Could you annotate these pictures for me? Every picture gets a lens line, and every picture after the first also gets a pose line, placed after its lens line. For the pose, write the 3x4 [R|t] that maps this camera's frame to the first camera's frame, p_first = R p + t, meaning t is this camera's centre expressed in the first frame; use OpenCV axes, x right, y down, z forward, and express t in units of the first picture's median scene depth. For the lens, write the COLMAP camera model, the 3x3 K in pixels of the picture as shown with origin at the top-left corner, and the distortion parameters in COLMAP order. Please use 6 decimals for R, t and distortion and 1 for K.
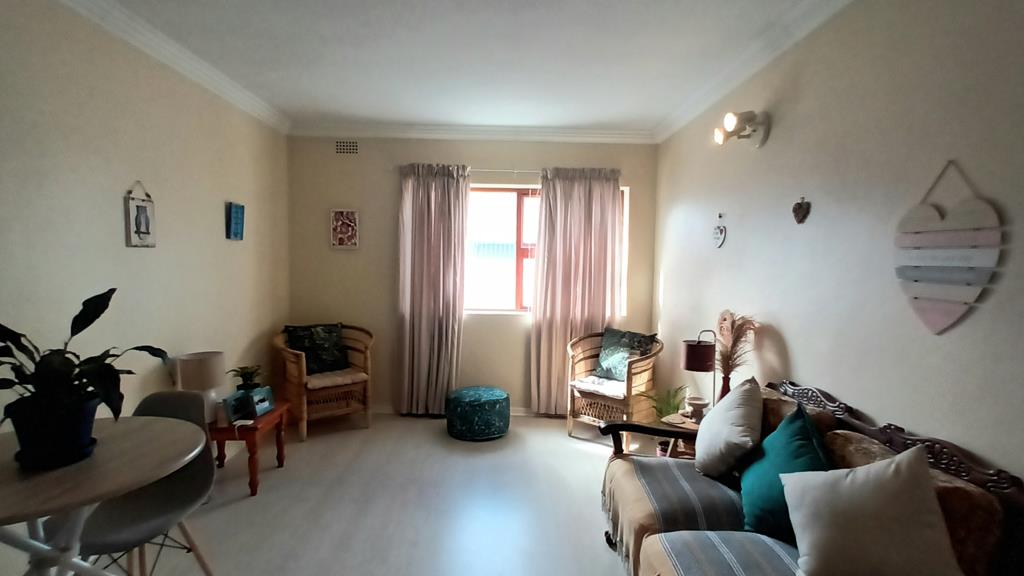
lens RADIAL K [[488.6, 0, 512.1], [0, 488.6, 291.1], [0, 0, 1]] dist [0.027324, -0.000001]
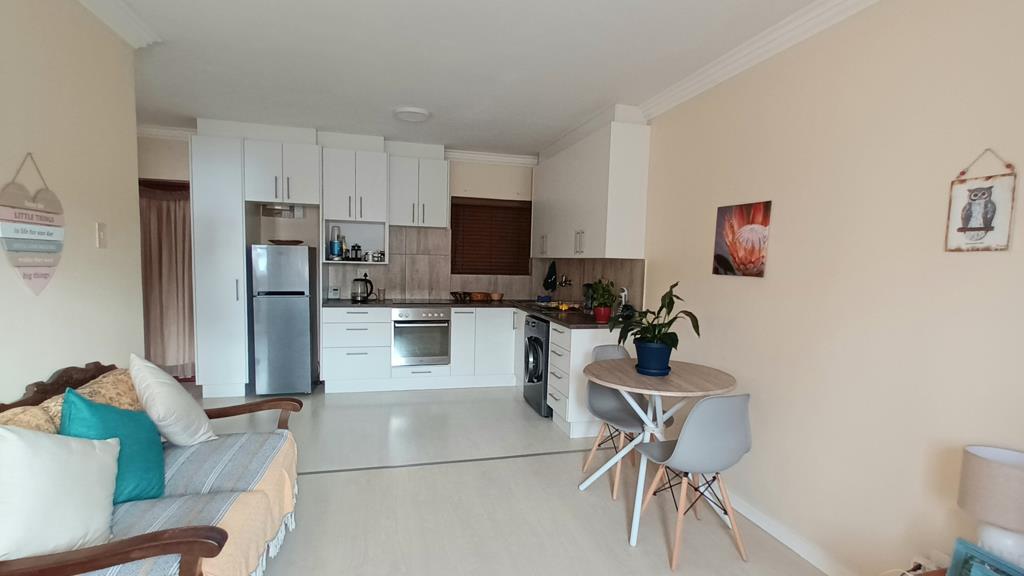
lens RADIAL K [[488.6, 0, 510.8], [0, 488.6, 293.0], [0, 0, 1]] dist [0.027324, -0.000001]
pose [[-0.973395, -0.023973, -0.227876, 0.001668], [-0.054315, 0.990308, 0.127829, -0.085599], [0.222603, 0.136805, -0.965263, 1.525779]]
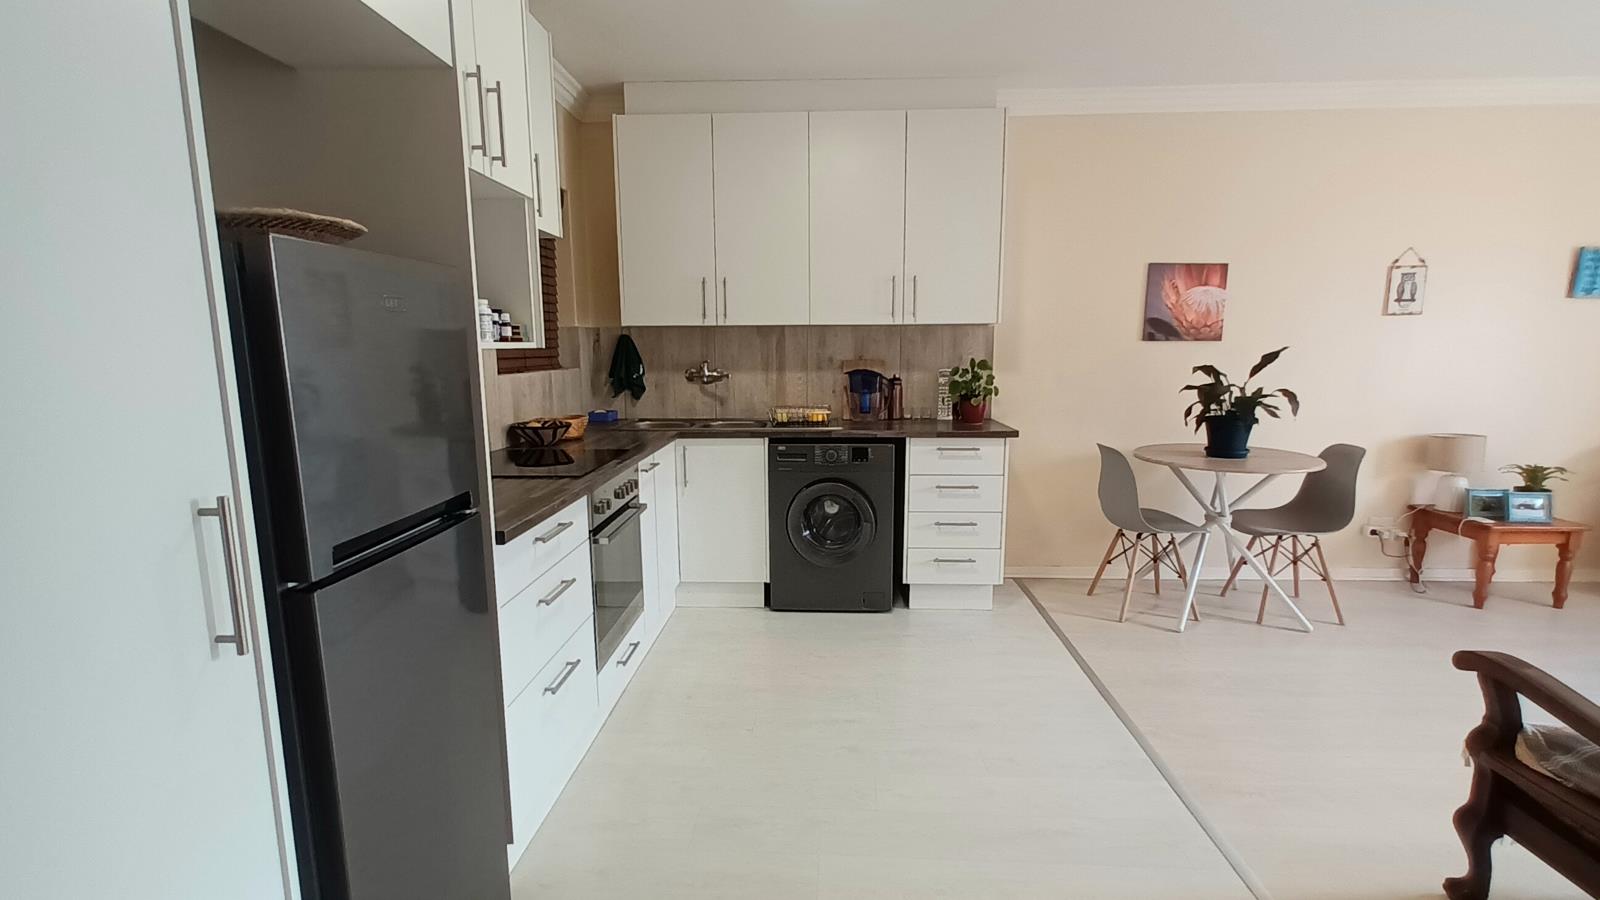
lens RADIAL K [[763.4, 0, 796.9], [0, 763.4, 454.9], [0, 0, 1]] dist [0.027324, -0.000001]
pose [[-0.050192, 0.141789, -0.988624, 0.912414], [-0.063818, 0.987393, 0.144853, 0.041526], [0.996699, 0.070362, -0.040511, -0.135057]]
